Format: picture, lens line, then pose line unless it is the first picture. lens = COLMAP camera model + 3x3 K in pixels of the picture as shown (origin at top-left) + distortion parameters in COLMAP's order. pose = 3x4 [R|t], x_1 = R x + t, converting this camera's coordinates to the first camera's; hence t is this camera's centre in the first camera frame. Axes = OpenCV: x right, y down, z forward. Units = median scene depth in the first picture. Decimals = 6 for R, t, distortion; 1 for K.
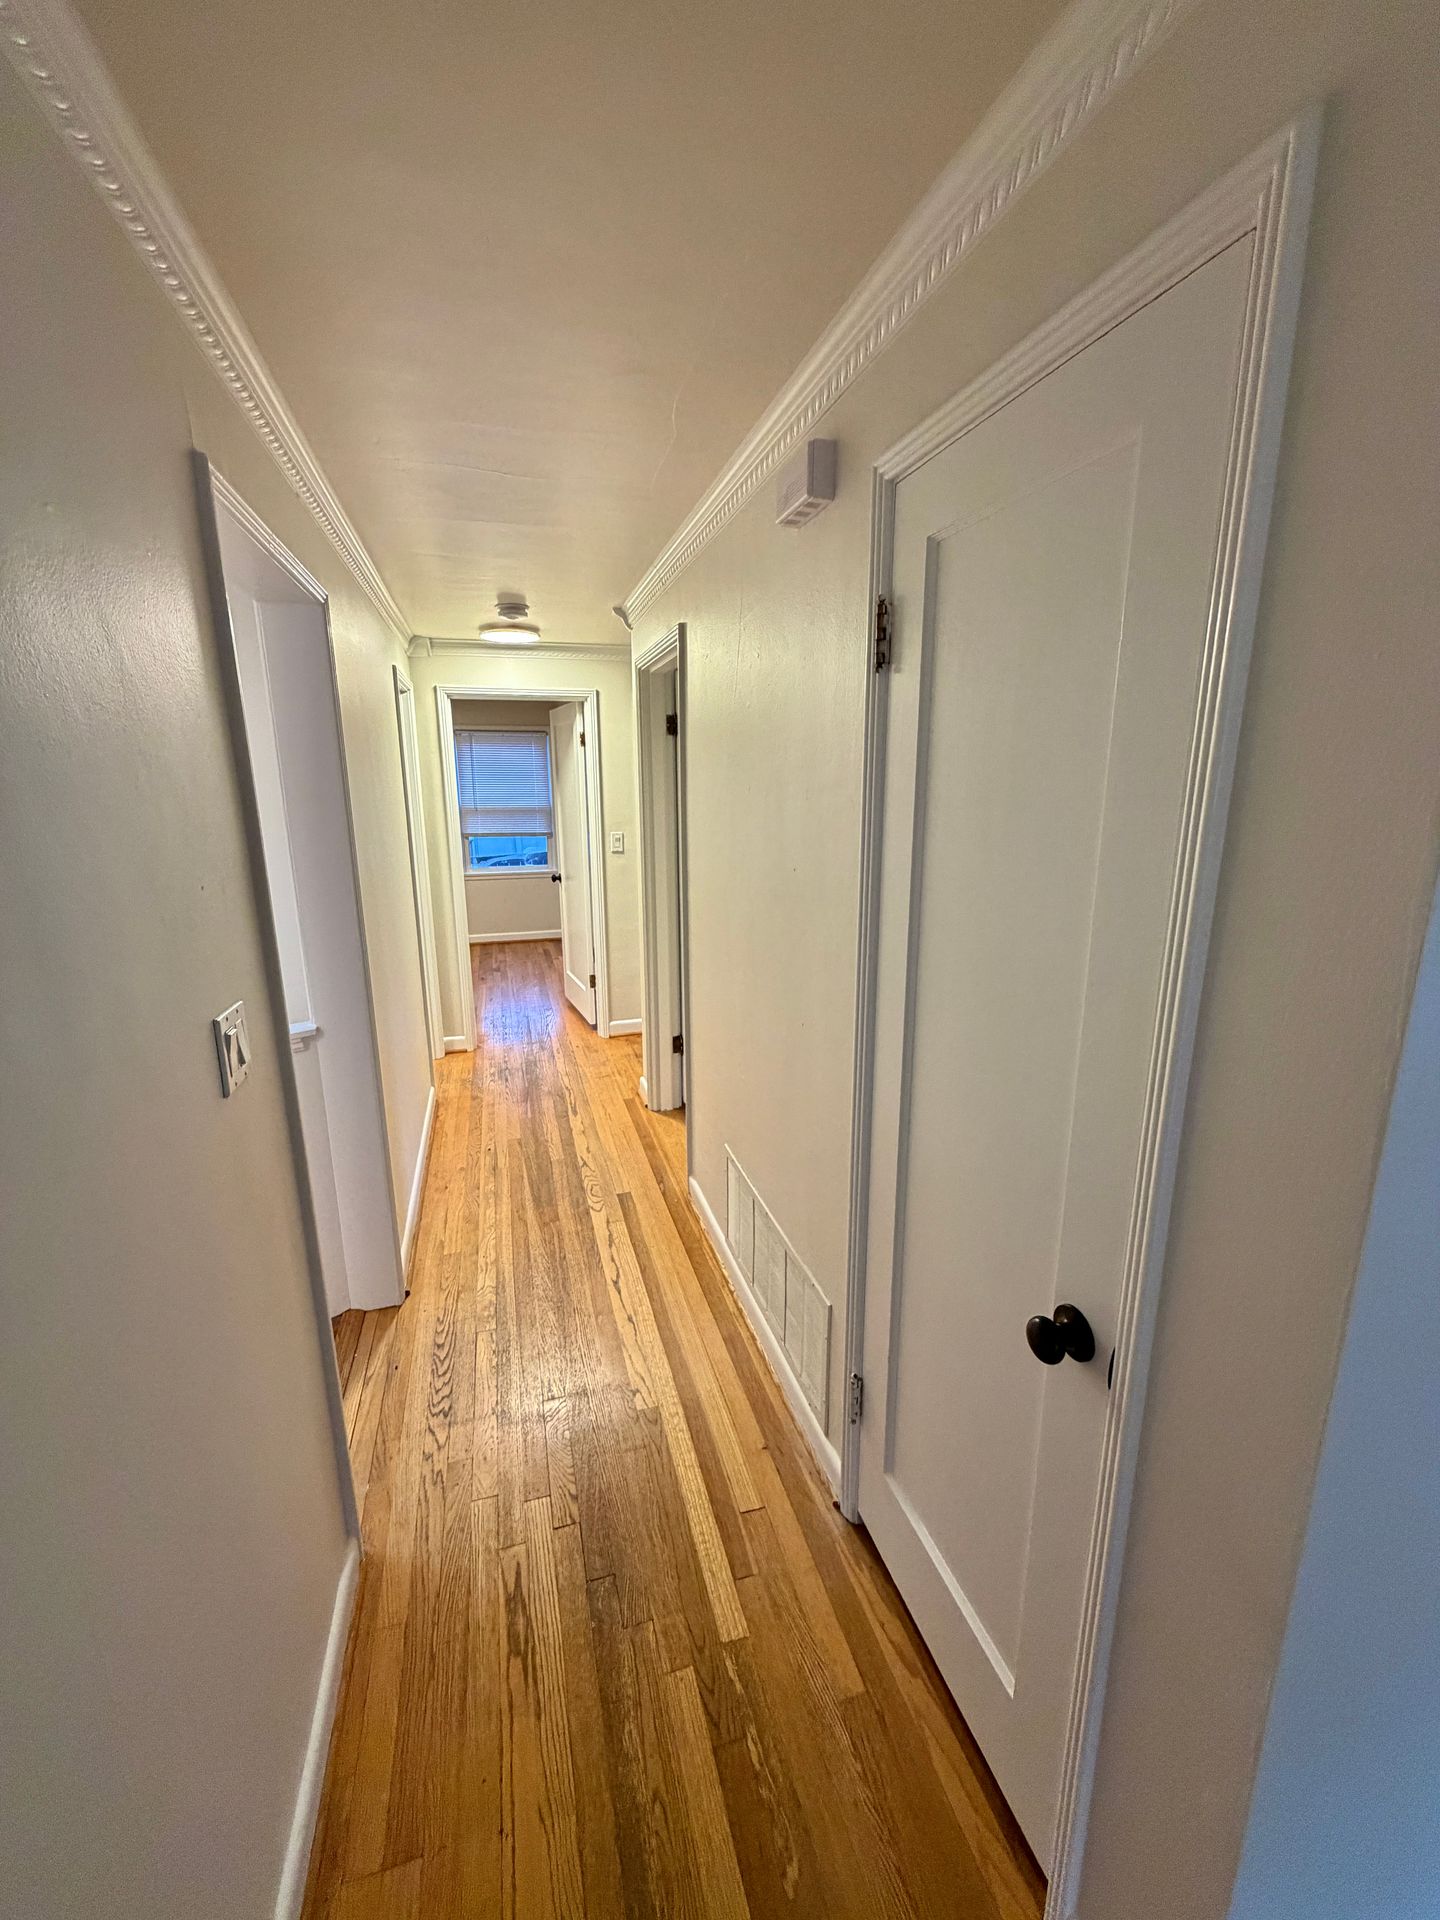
lens RADIAL K [[766.5, 0, 726.7], [0, 766.5, 951.6], [0, 0, 1]] dist [-0.002266, 0.000372]
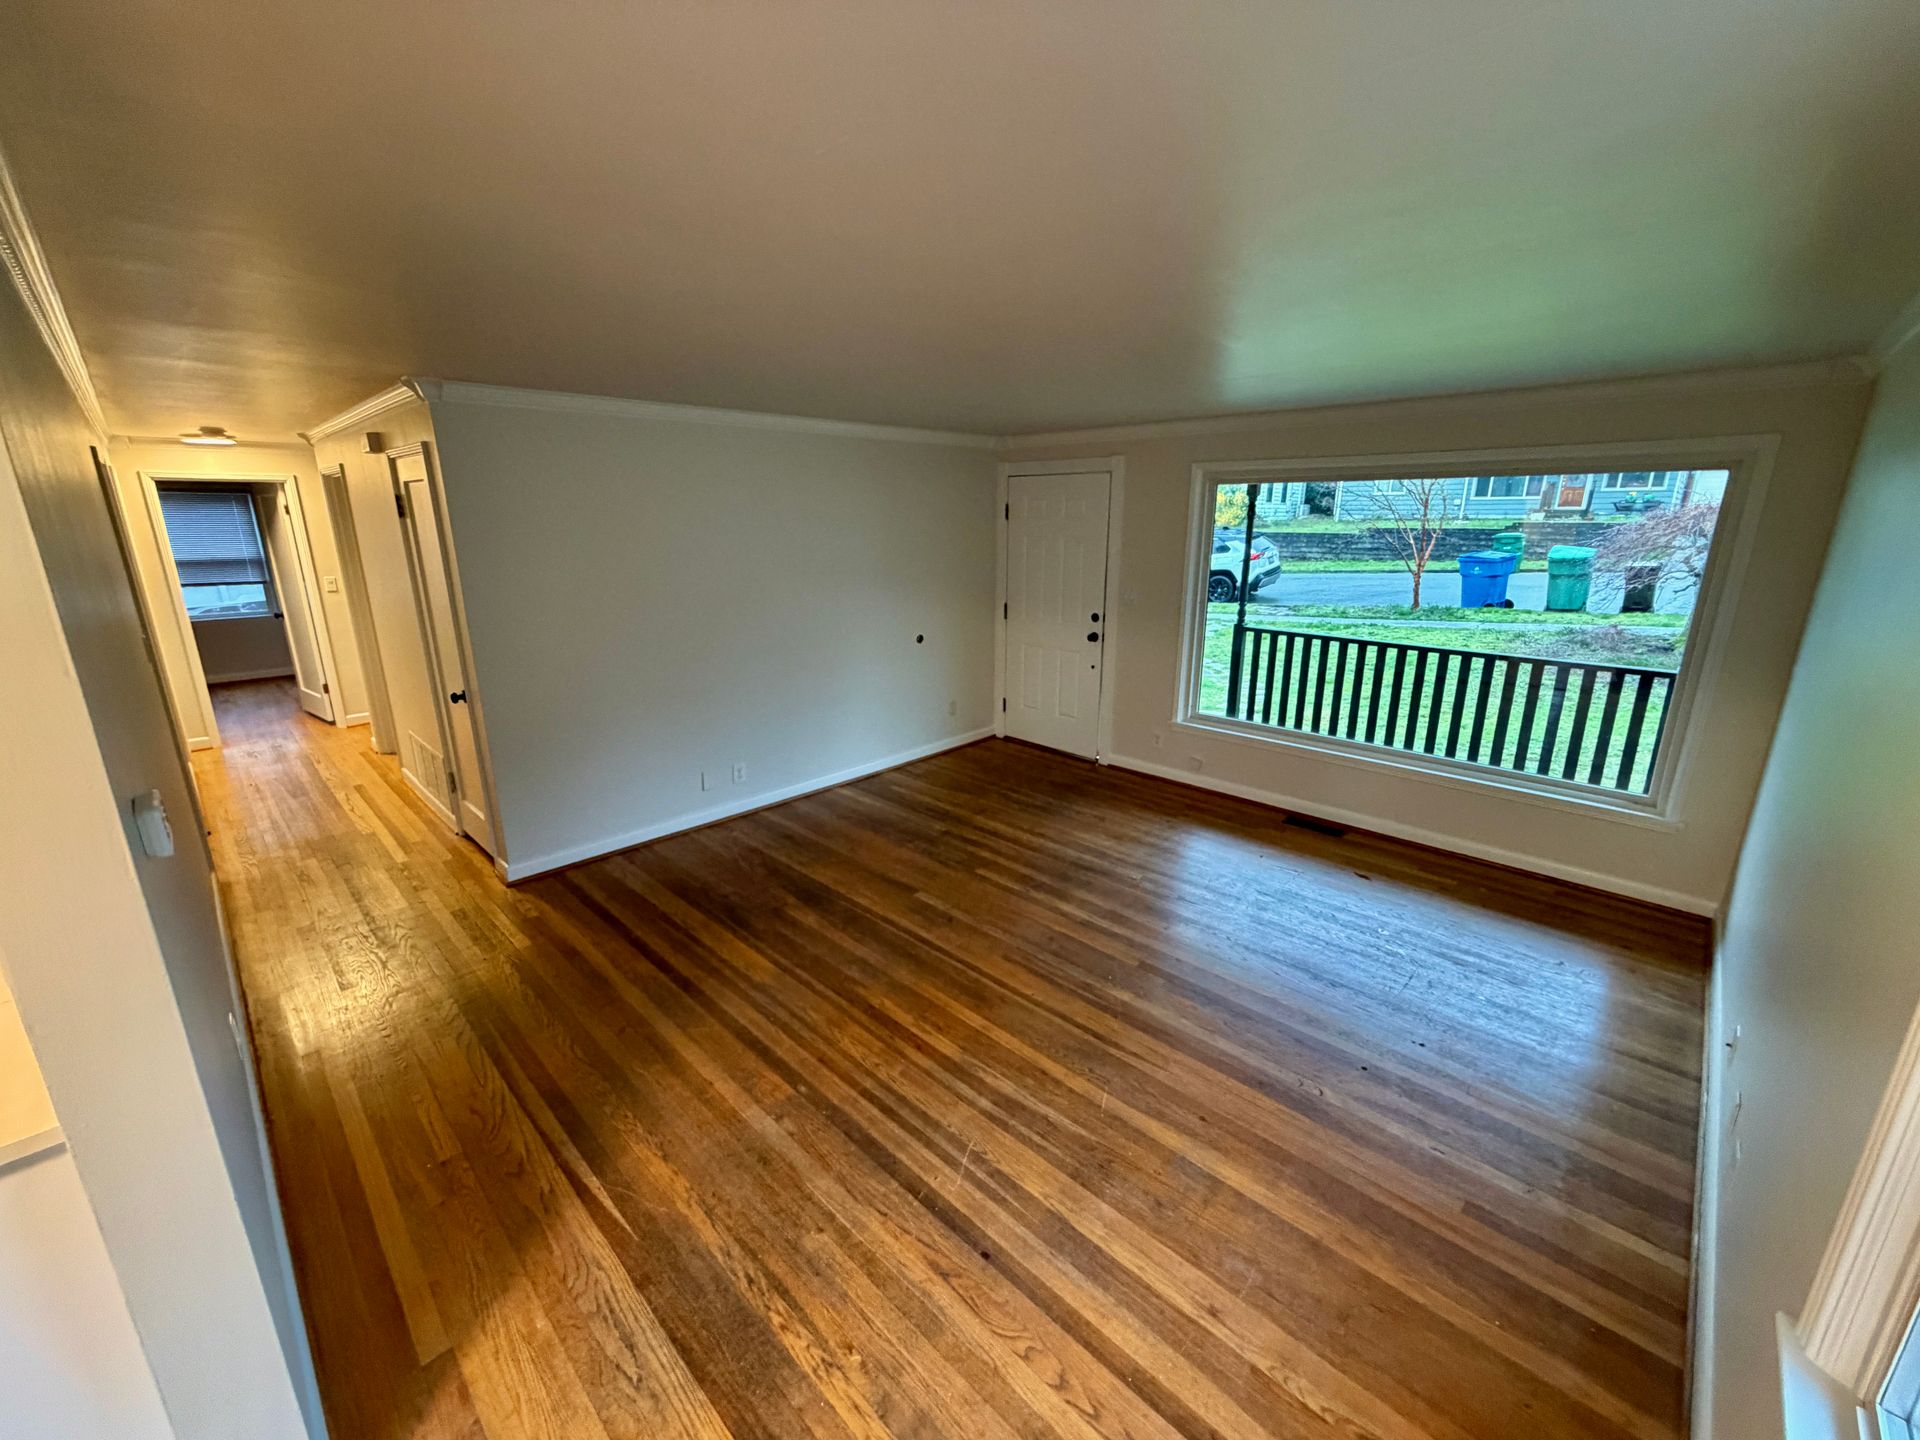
lens RADIAL K [[766.5, 0, 960.9], [0, 766.5, 724.5], [0, 0, 1]] dist [-0.002266, 0.000372]
pose [[0.873202, -0.122510, 0.471709, 0.239929], [0.102546, 0.992407, 0.067916, 0.188307], [-0.476448, -0.010933, 0.879135, -1.094547]]
